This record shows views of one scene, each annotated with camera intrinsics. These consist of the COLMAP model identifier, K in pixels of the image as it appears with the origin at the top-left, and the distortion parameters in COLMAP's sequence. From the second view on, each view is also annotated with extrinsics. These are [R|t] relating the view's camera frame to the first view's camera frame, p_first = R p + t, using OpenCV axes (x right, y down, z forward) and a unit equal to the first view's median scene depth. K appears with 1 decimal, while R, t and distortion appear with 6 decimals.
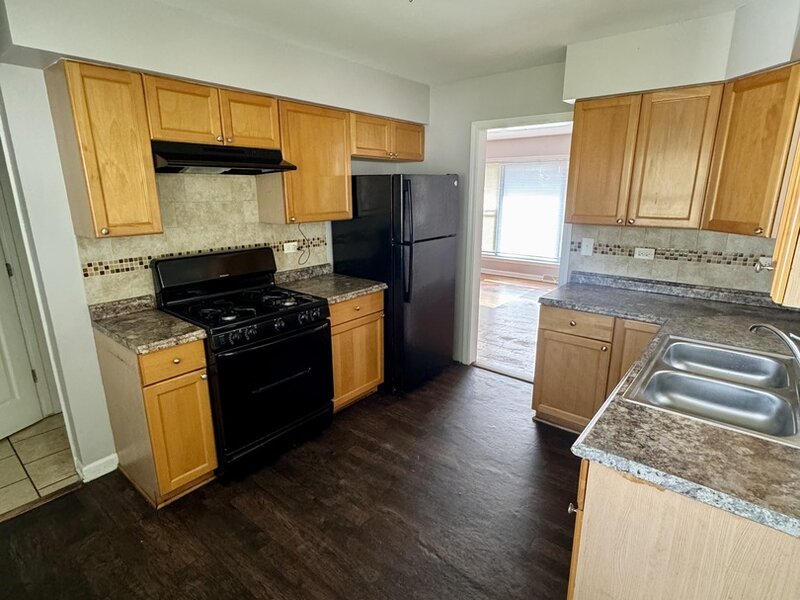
lens RADIAL K [[425.5, 0, 401.9], [0, 425.5, 299.2], [0, 0, 1]] dist [-0.000091, 0.000665]
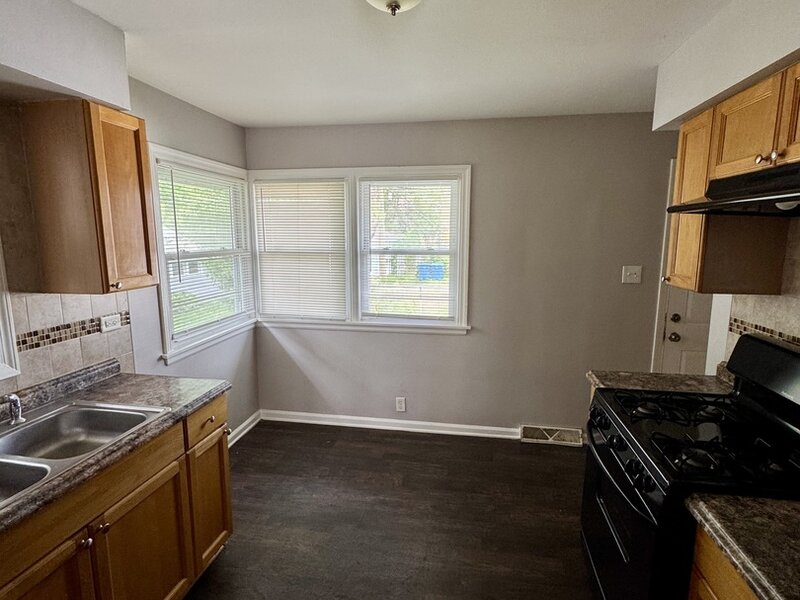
lens RADIAL K [[425.5, 0, 401.9], [0, 425.5, 299.2], [0, 0, 1]] dist [-0.000091, 0.000665]
pose [[-0.865732, 0.074956, -0.494863, 0.283773], [-0.124849, 0.925127, 0.358541, -0.308097], [0.484686, 0.372184, -0.791554, 1.161223]]
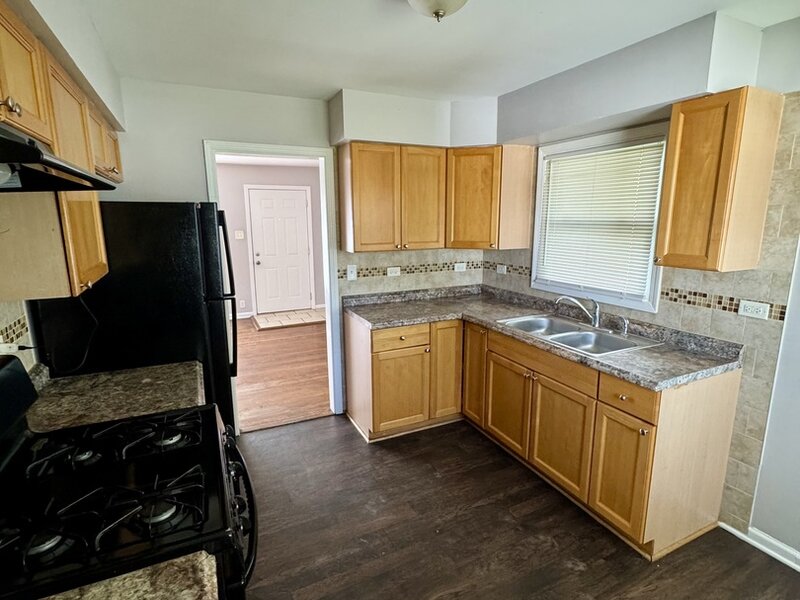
lens RADIAL K [[425.5, 0, 401.9], [0, 425.5, 299.2], [0, 0, 1]] dist [-0.000091, 0.000665]
pose [[0.422310, -0.174032, 0.889588, -0.580227], [0.232995, 0.969263, 0.079010, -0.131922], [-0.875995, 0.173903, 0.449878, 0.474022]]
